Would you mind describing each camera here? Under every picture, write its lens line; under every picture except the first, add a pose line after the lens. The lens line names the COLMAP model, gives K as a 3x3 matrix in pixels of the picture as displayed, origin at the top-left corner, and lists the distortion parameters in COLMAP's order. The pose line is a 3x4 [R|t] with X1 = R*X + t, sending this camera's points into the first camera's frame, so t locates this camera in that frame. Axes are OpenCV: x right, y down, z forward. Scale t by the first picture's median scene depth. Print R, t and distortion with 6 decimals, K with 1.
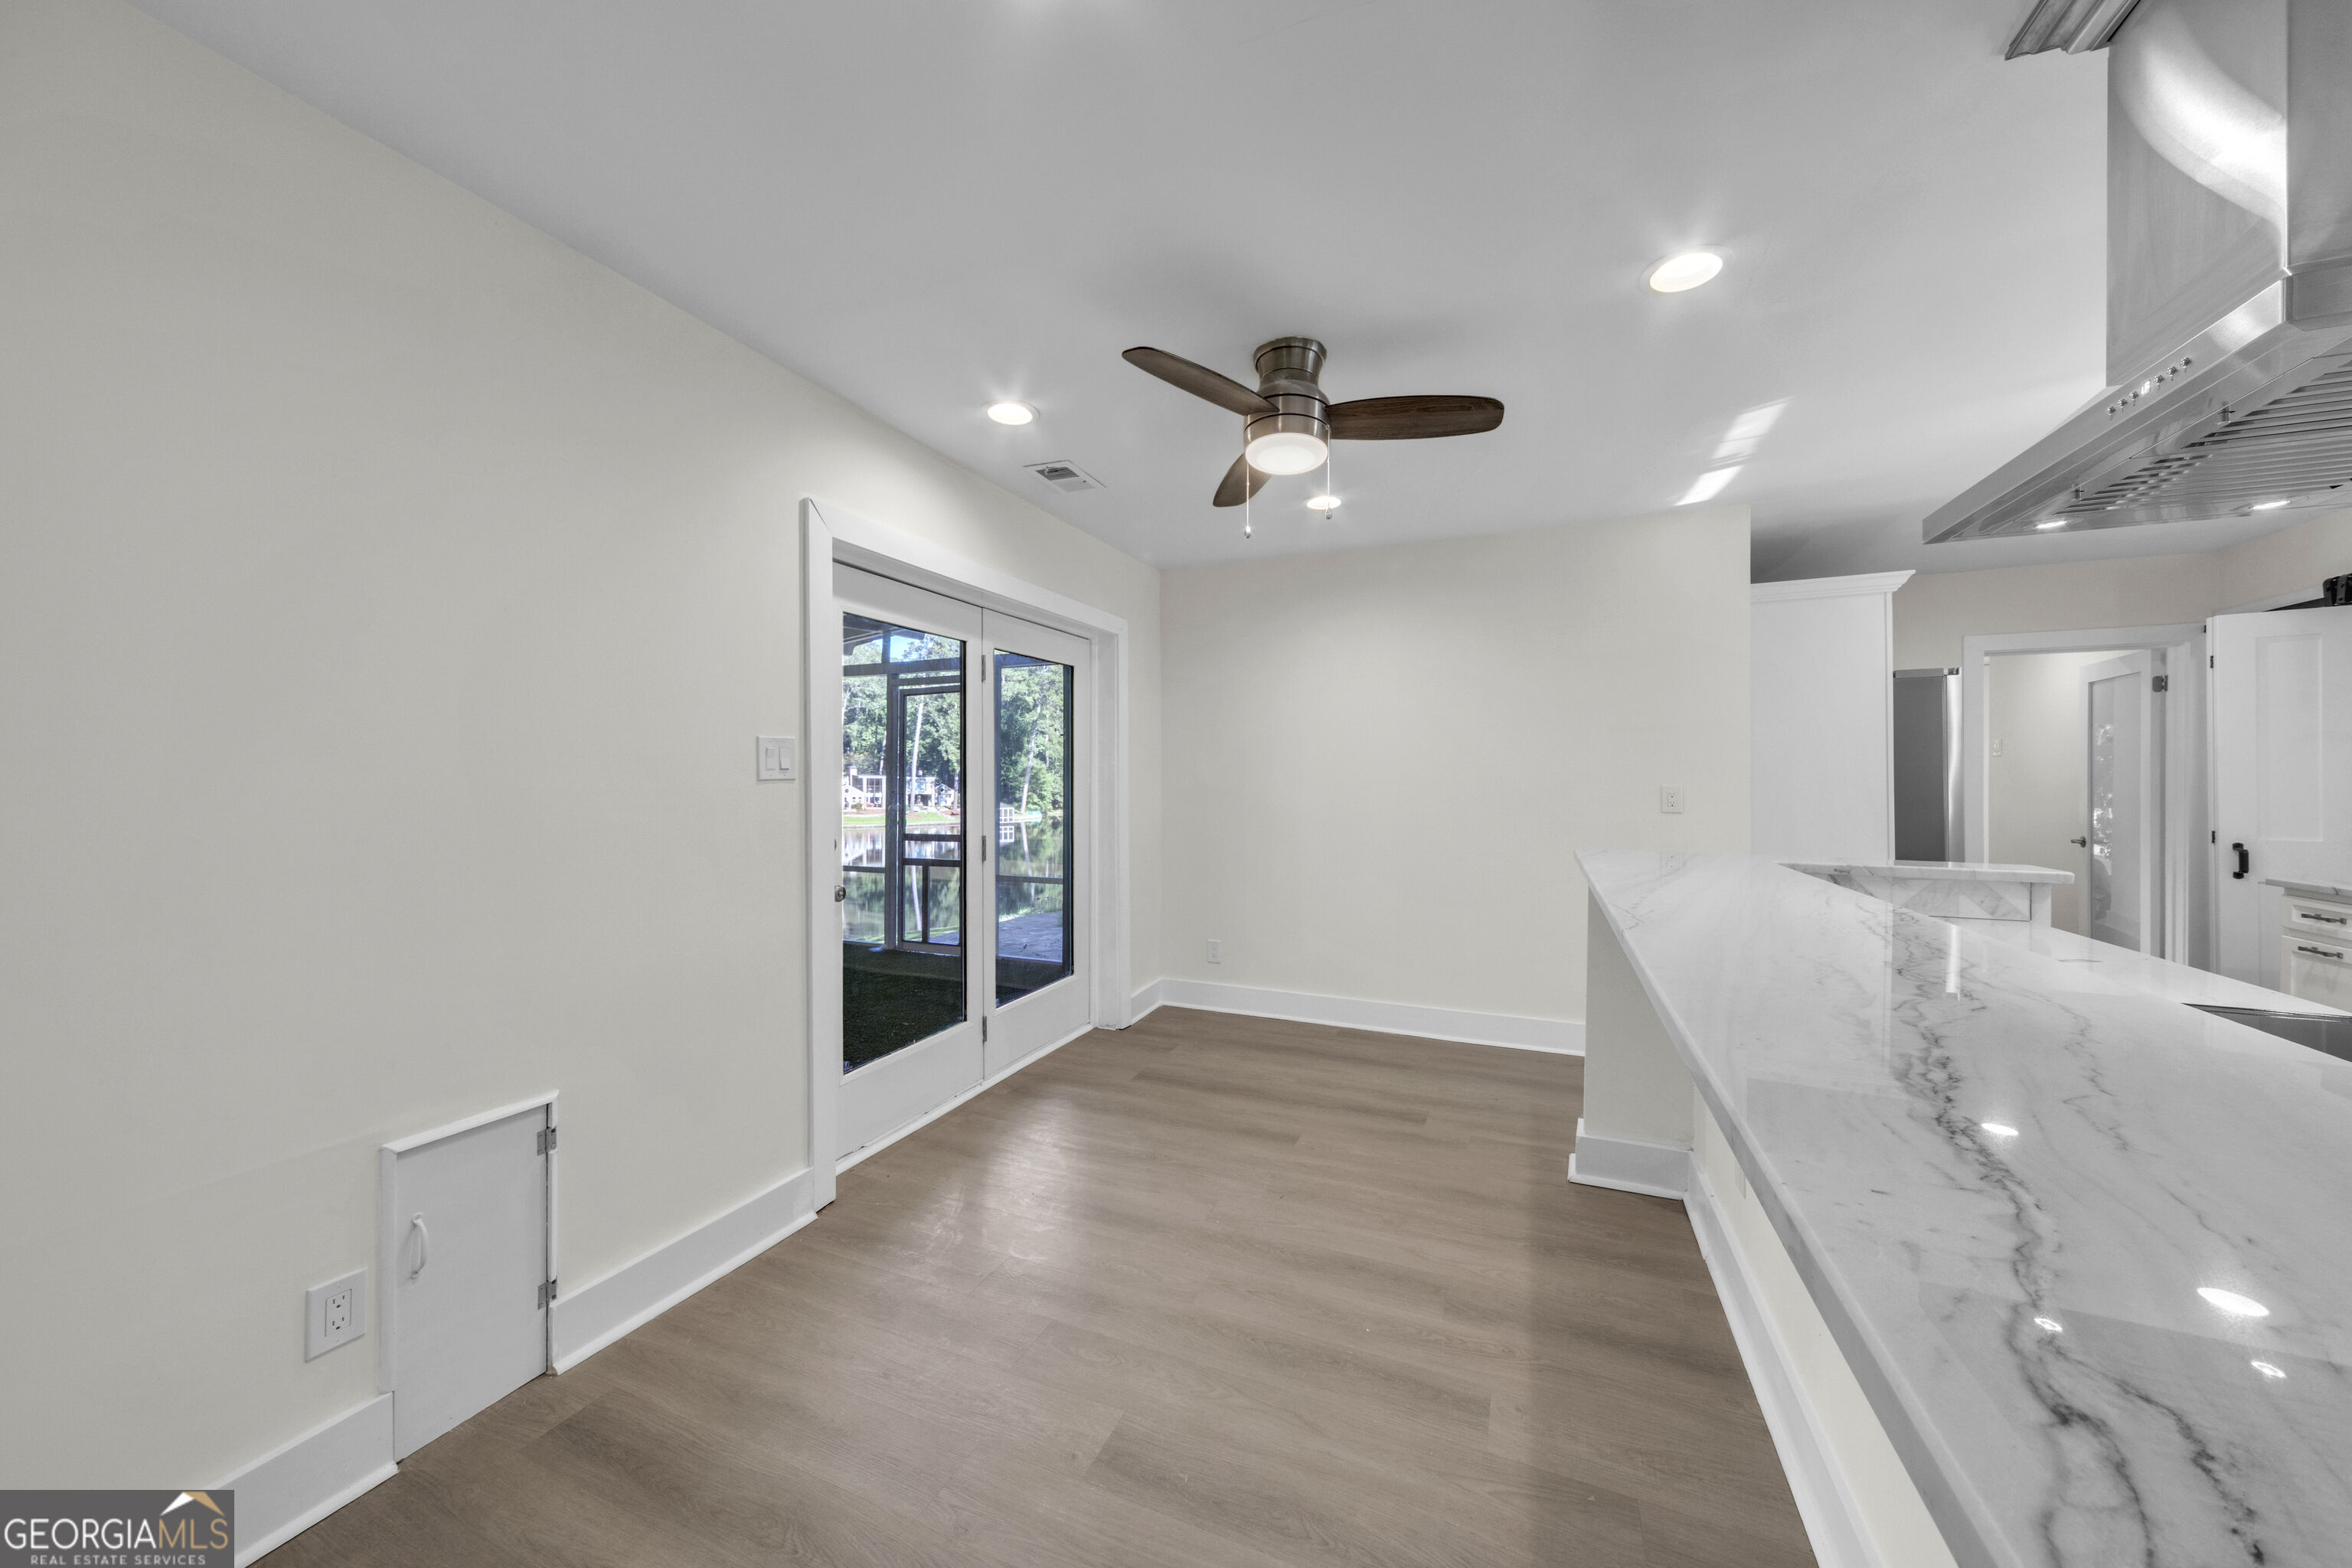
lens RADIAL K [[816.0, 0, 1181.4], [0, 816.0, 778.1], [0, 0, 1]] dist [0.009076, -0.000279]
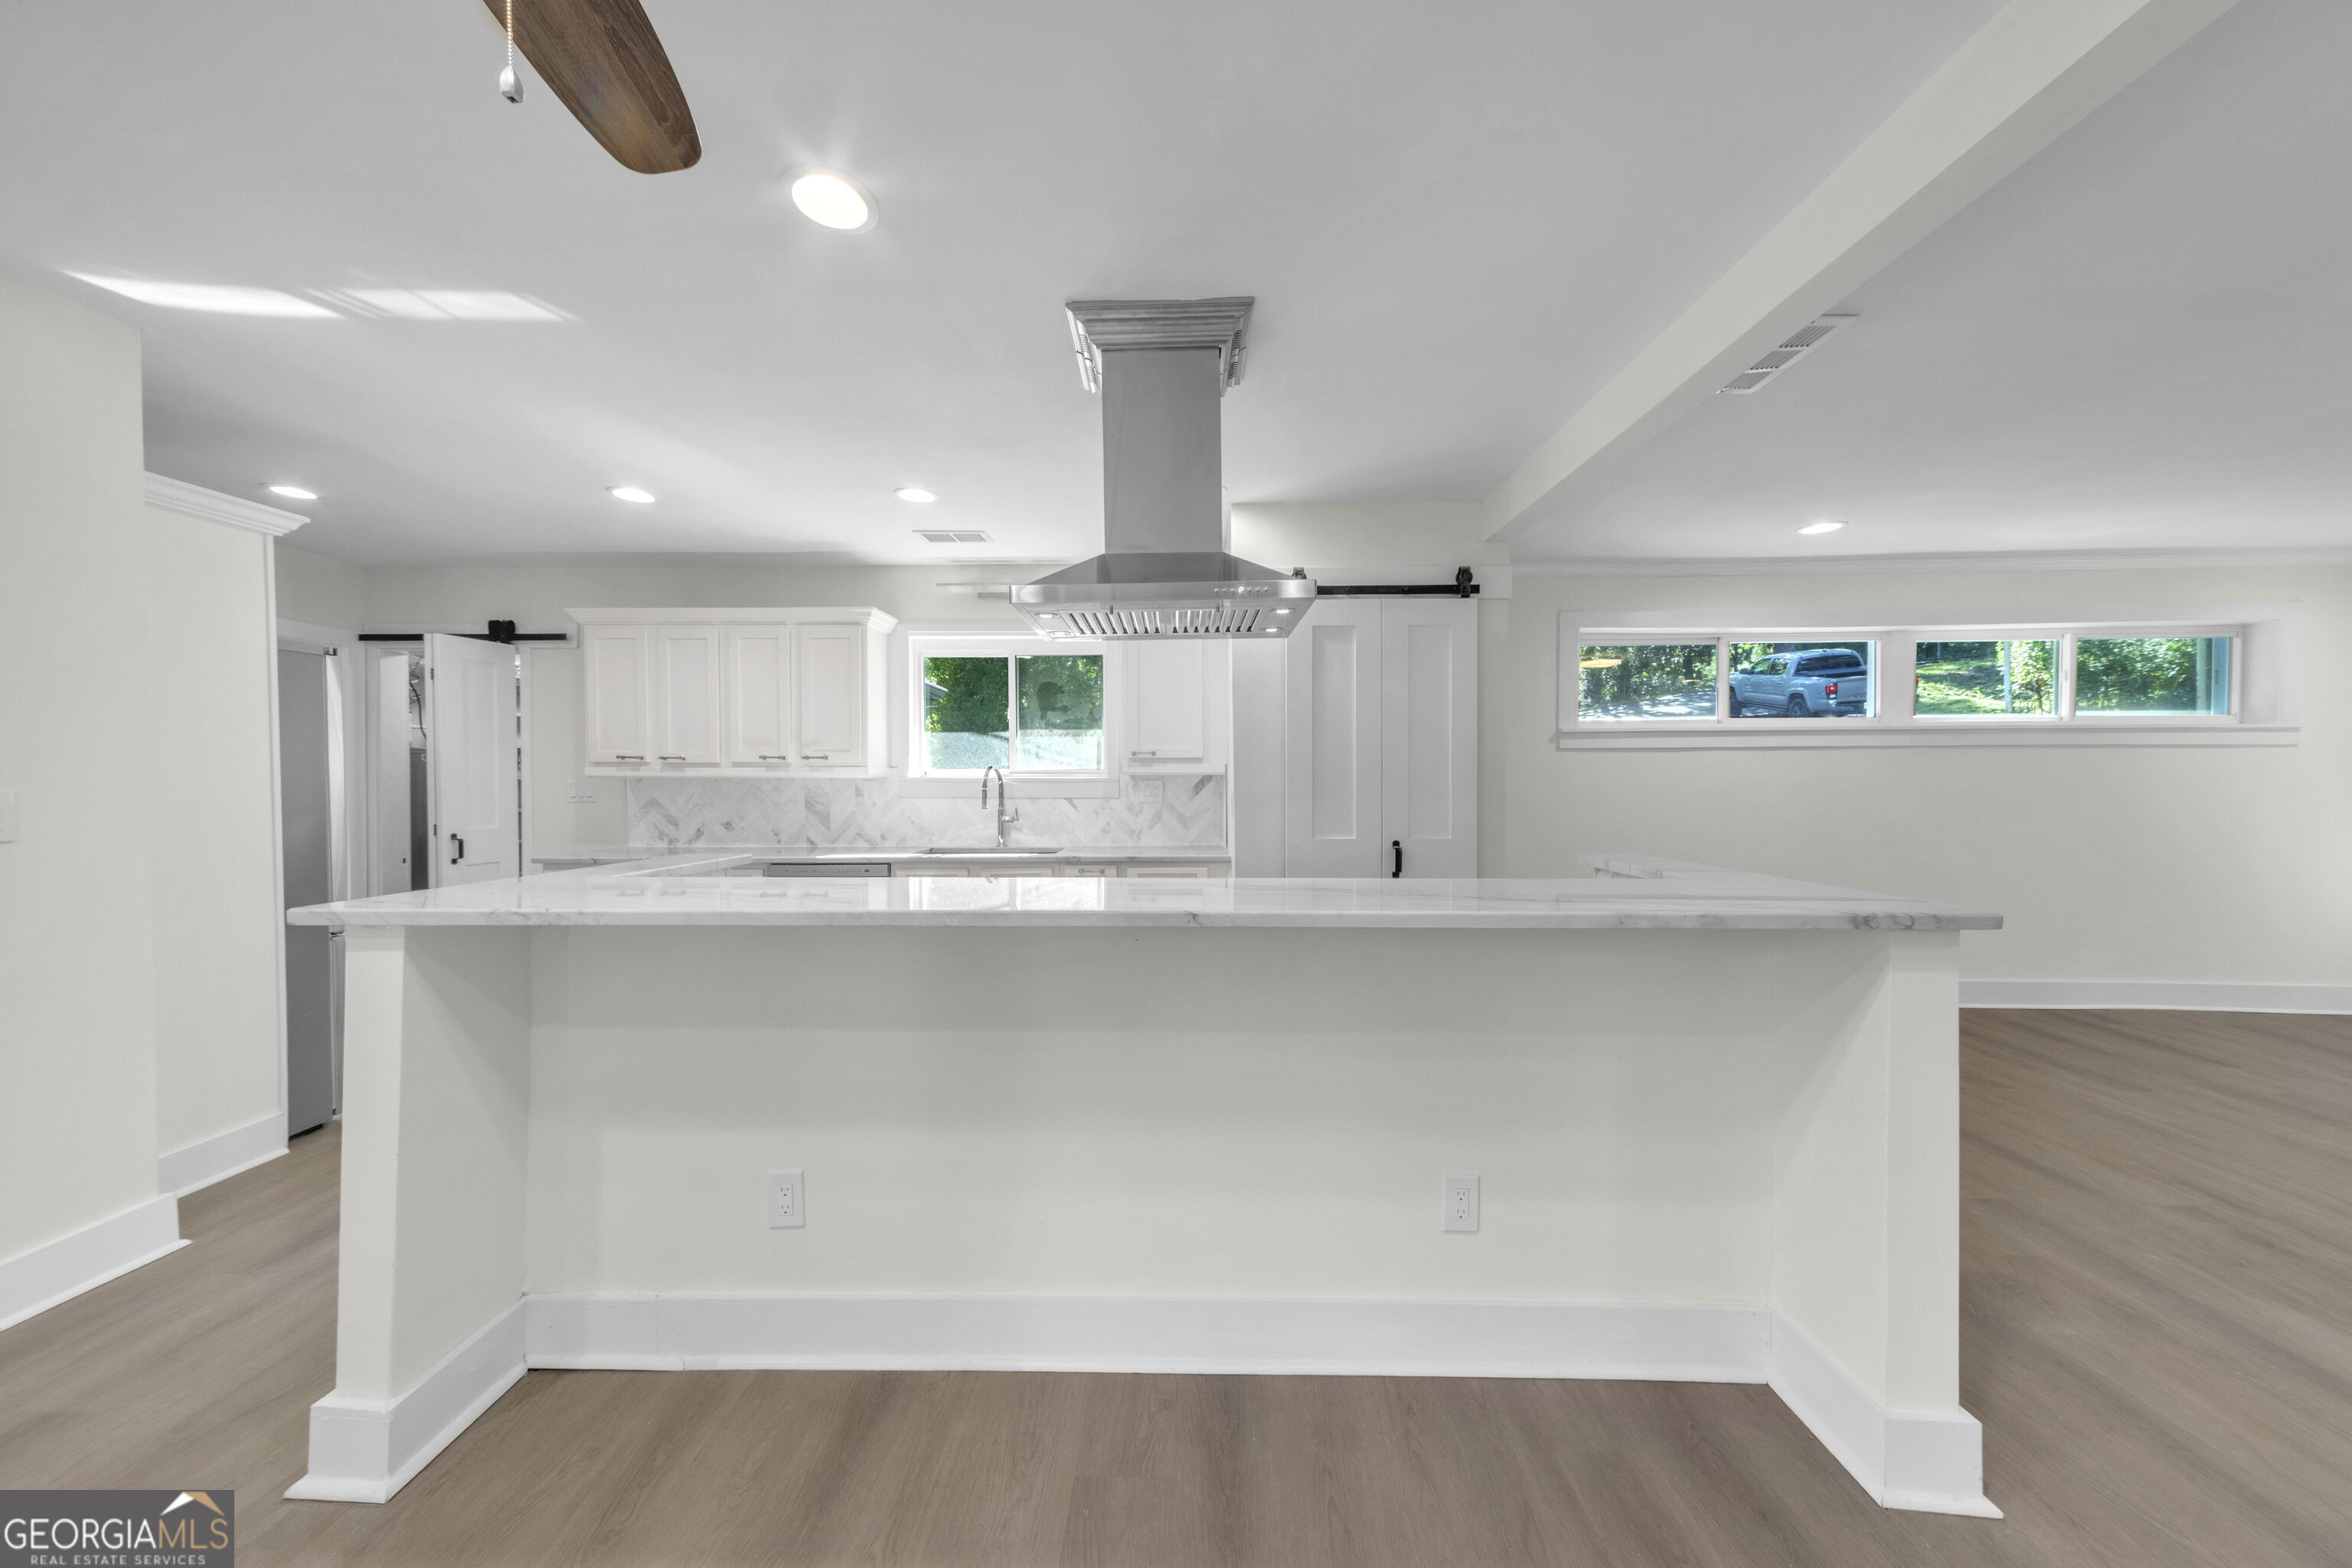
lens RADIAL K [[816.0, 0, 1181.8], [0, 816.0, 787.2], [0, 0, 1]] dist [0.009076, -0.000279]
pose [[-0.378633, -0.009782, 0.925495, -0.244687], [-0.000833, 0.999947, 0.010228, 0.000990], [-0.925547, 0.003101, -0.378621, 0.698133]]
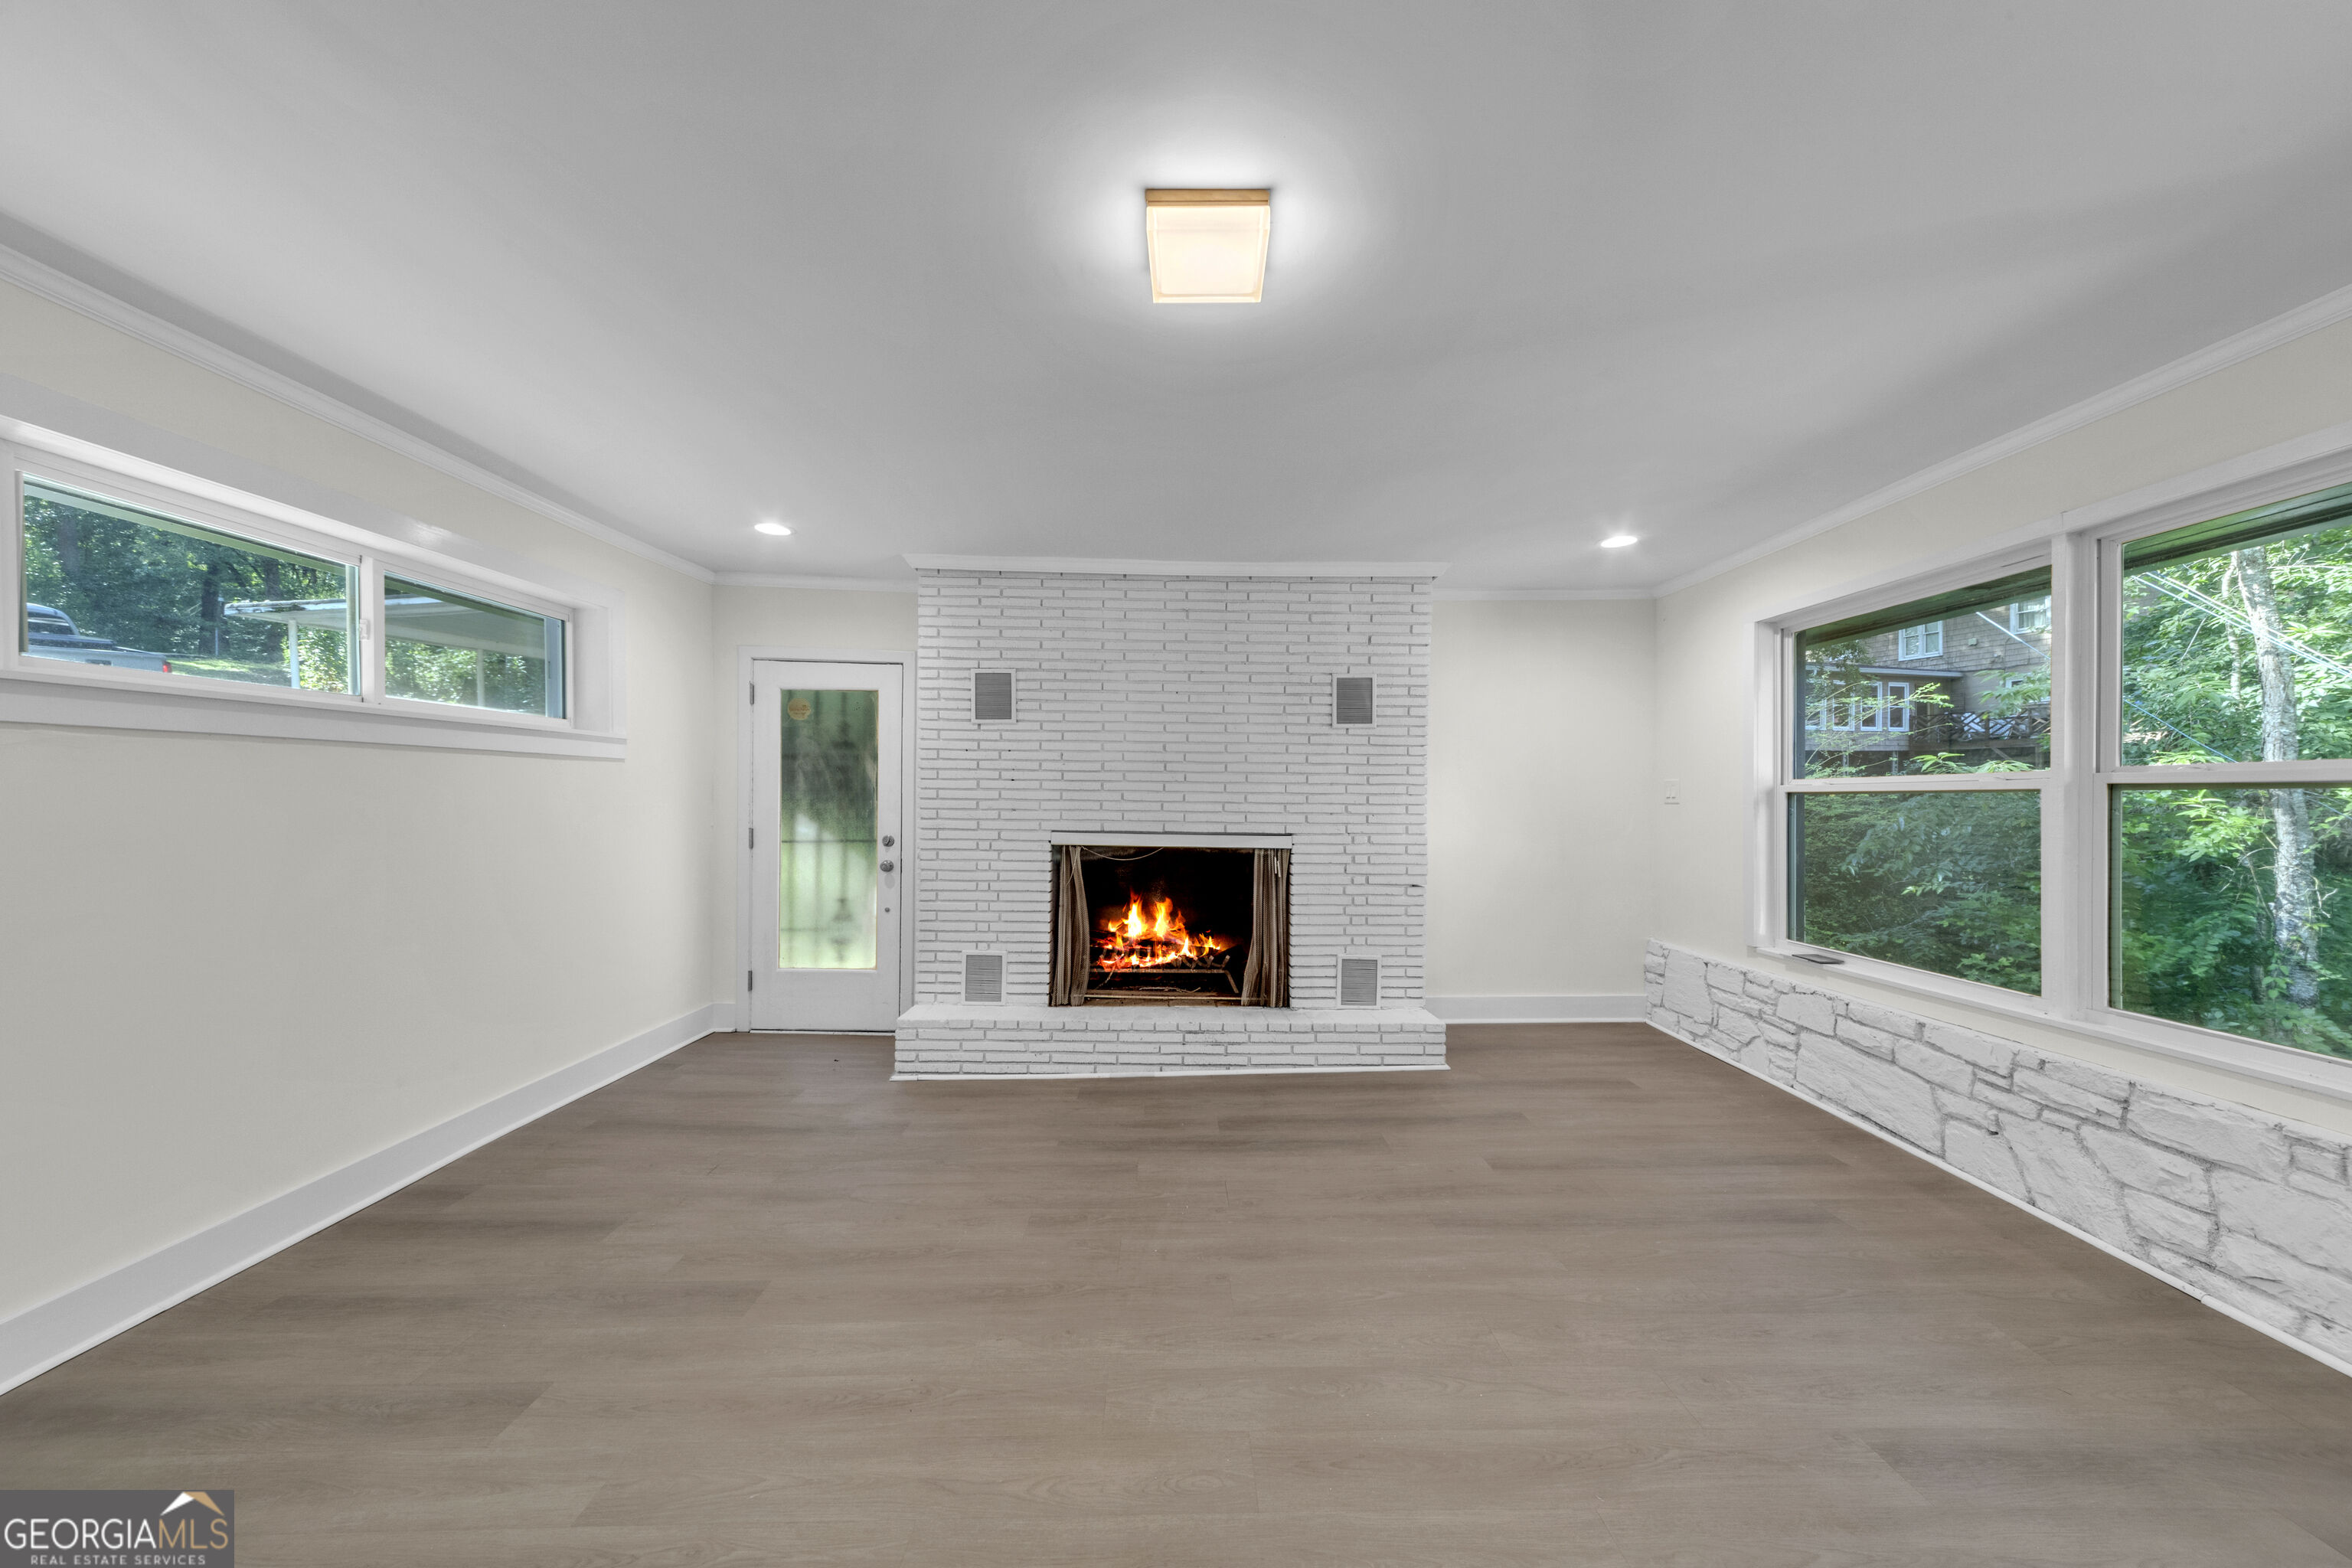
lens RADIAL K [[816.0, 0, 1179.1], [0, 816.0, 799.5], [0, 0, 1]] dist [0.009076, -0.000279]
pose [[-0.913161, 0.008020, -0.407521, 0.160062], [0.006162, 0.999964, 0.005870, -0.002804], [0.407553, 0.002849, -0.913177, -0.346704]]
